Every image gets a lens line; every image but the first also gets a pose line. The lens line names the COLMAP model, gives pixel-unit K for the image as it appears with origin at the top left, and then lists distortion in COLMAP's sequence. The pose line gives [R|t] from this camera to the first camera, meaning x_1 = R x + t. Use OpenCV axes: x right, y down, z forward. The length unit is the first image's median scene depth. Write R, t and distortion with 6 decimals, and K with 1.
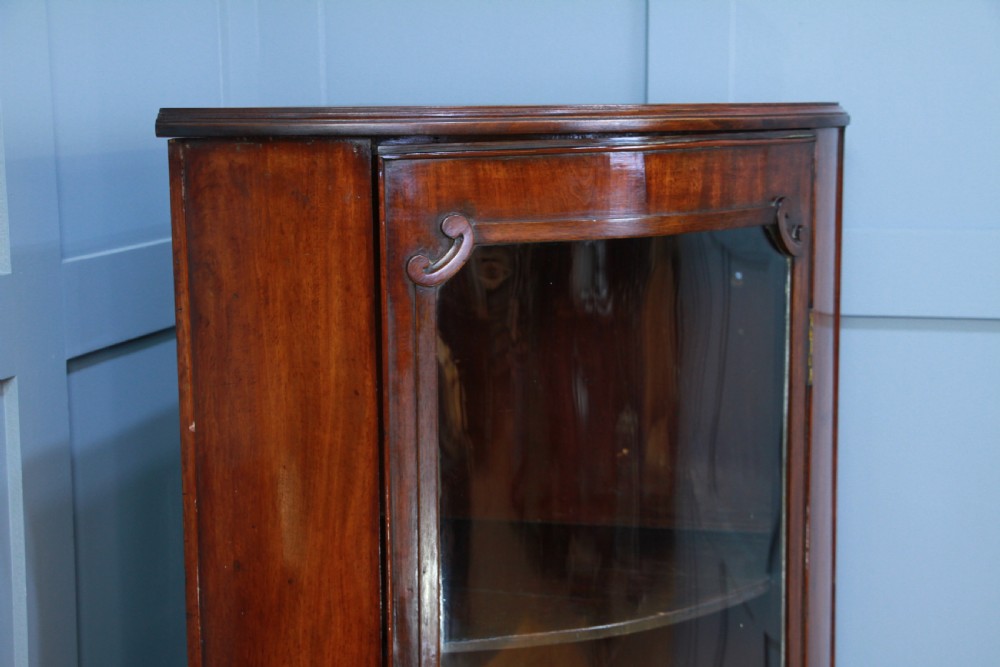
lens RADIAL K [[1896.1, 0, 499.8], [0, 1896.1, 347.7], [0, 0, 1]] dist [0.185445, 0.072935]
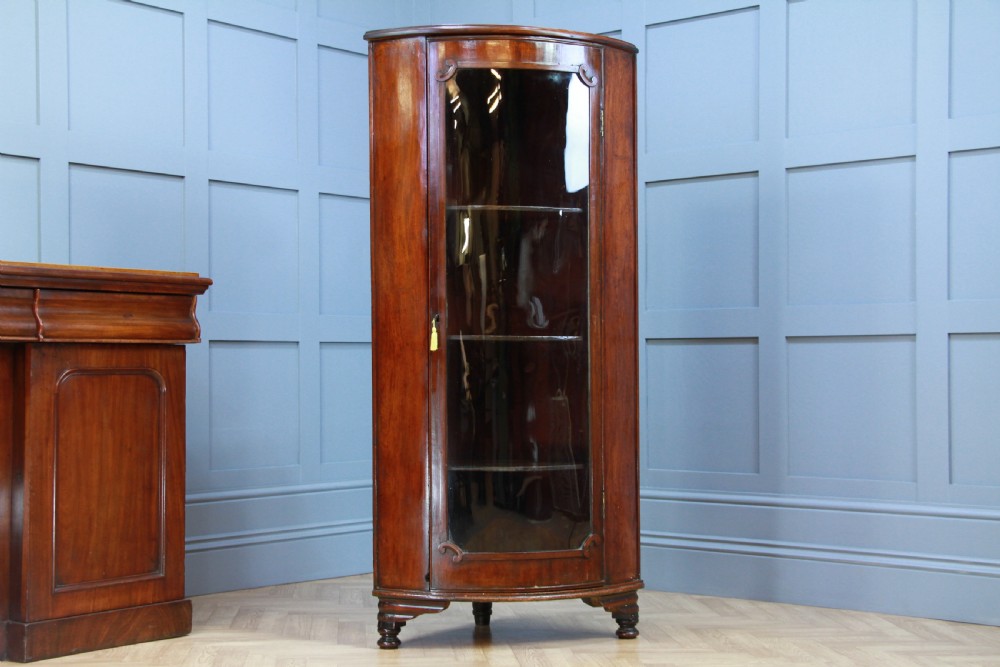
lens RADIAL K [[1546.3, 0, 501.9], [0, 1546.3, 350.5], [0, 0, 1]] dist [0.078975, 0.044161]
pose [[0.945660, 0.002222, -0.325150, 0.871779], [-0.049171, 0.989454, -0.136247, 0.735399], [0.321418, 0.144831, 0.935796, -1.260666]]
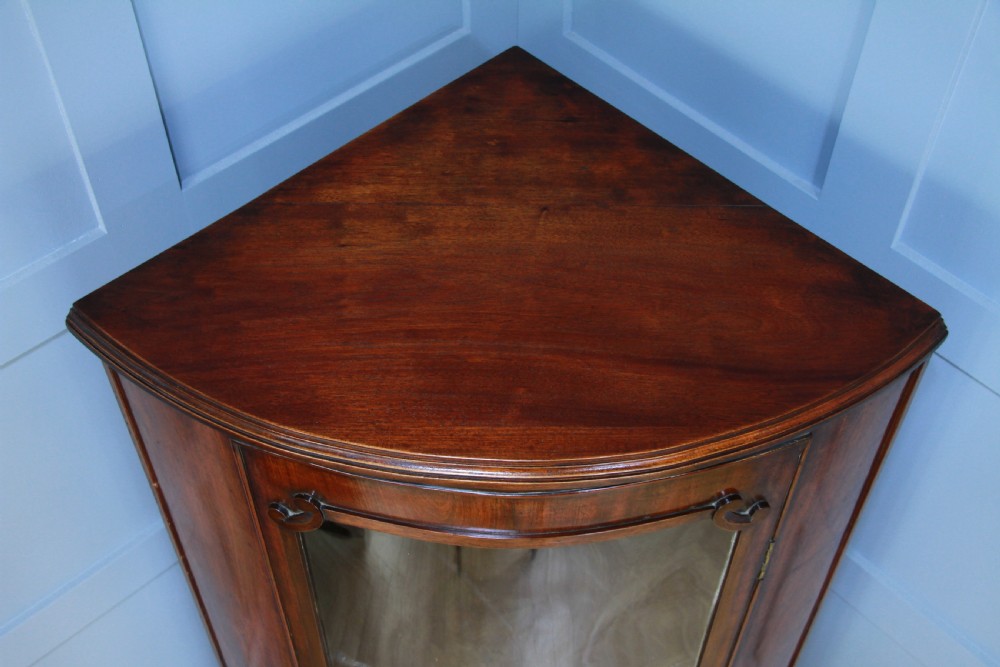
lens RADIAL K [[1238.2, 0, 499.7], [0, 1238.2, 318.1], [0, 0, 1]] dist [-0.059251, -0.001496]
pose [[0.849464, 0.409835, -0.332335, 0.238508], [-0.088795, 0.731895, 0.675608, -0.582194], [0.520122, -0.544395, 0.658109, 0.672376]]
